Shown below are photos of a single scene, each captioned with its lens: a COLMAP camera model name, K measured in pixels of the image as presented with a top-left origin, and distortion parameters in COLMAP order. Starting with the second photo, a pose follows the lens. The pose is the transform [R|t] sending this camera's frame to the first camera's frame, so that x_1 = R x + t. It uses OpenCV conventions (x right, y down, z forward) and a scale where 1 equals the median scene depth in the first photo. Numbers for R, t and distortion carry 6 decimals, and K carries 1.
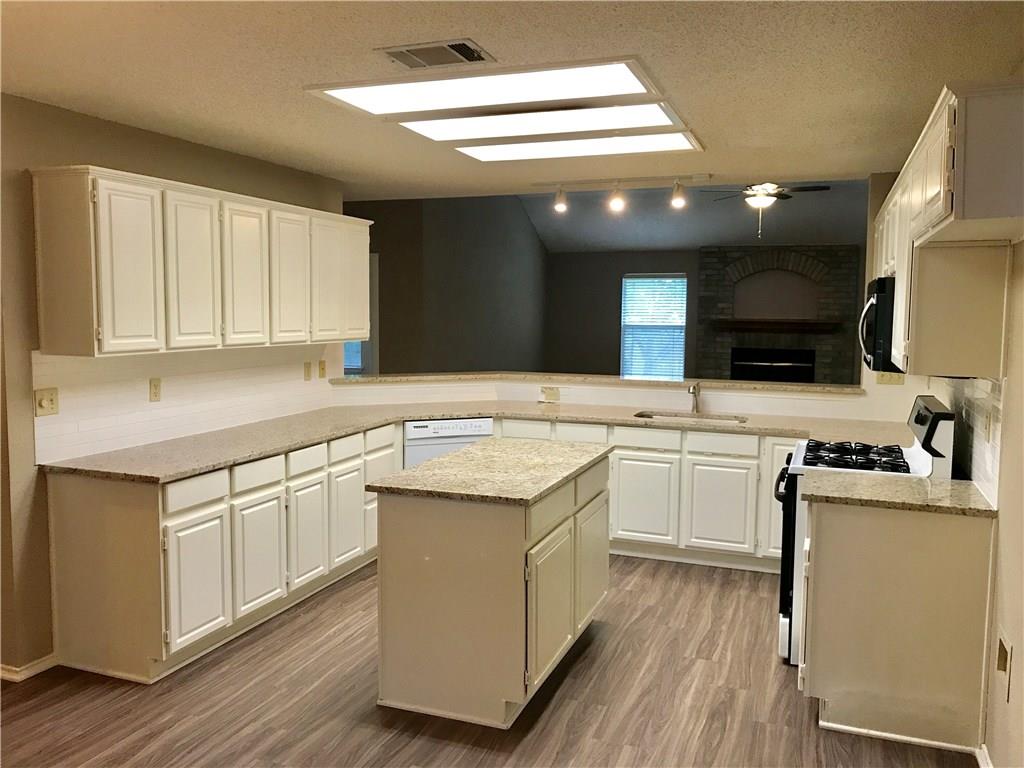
lens RADIAL K [[843.8, 0, 512.5], [0, 843.8, 380.8], [0, 0, 1]] dist [0.022421, -0.002973]
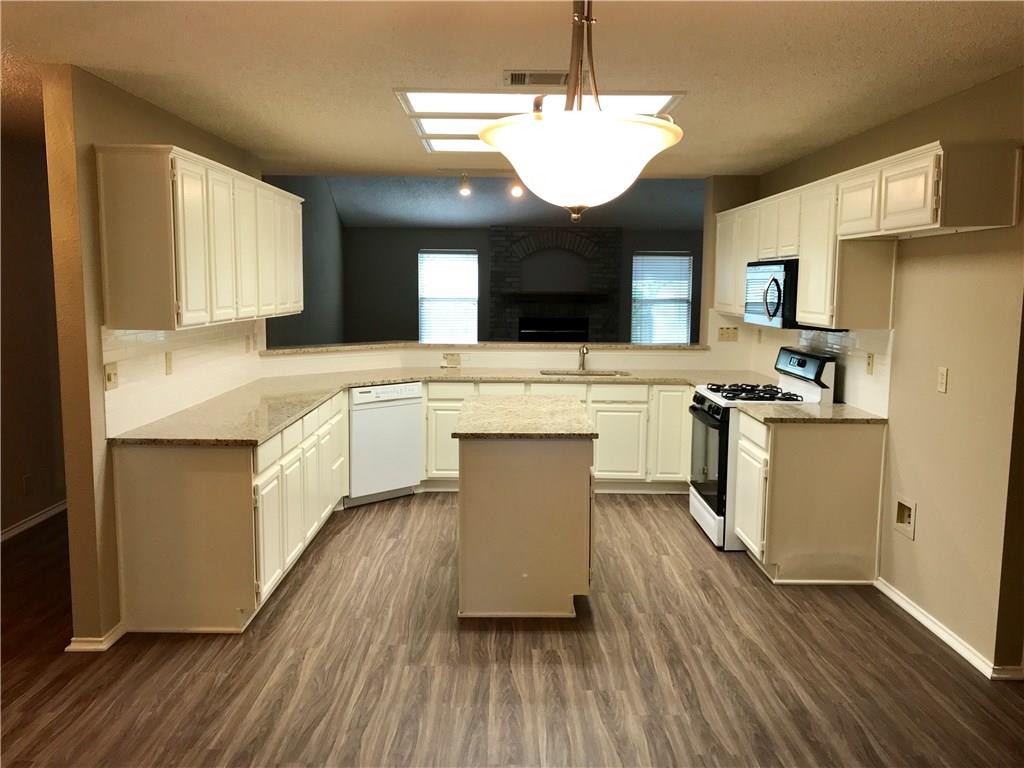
lens RADIAL K [[839.5, 0, 512.9], [0, 839.5, 381.7], [0, 0, 1]] dist [0.048620, -0.073041]
pose [[0.932077, -0.044270, 0.359545, -0.334061], [0.032468, 0.998719, 0.038799, 0.005464], [-0.360802, -0.024490, 0.932321, -0.081835]]
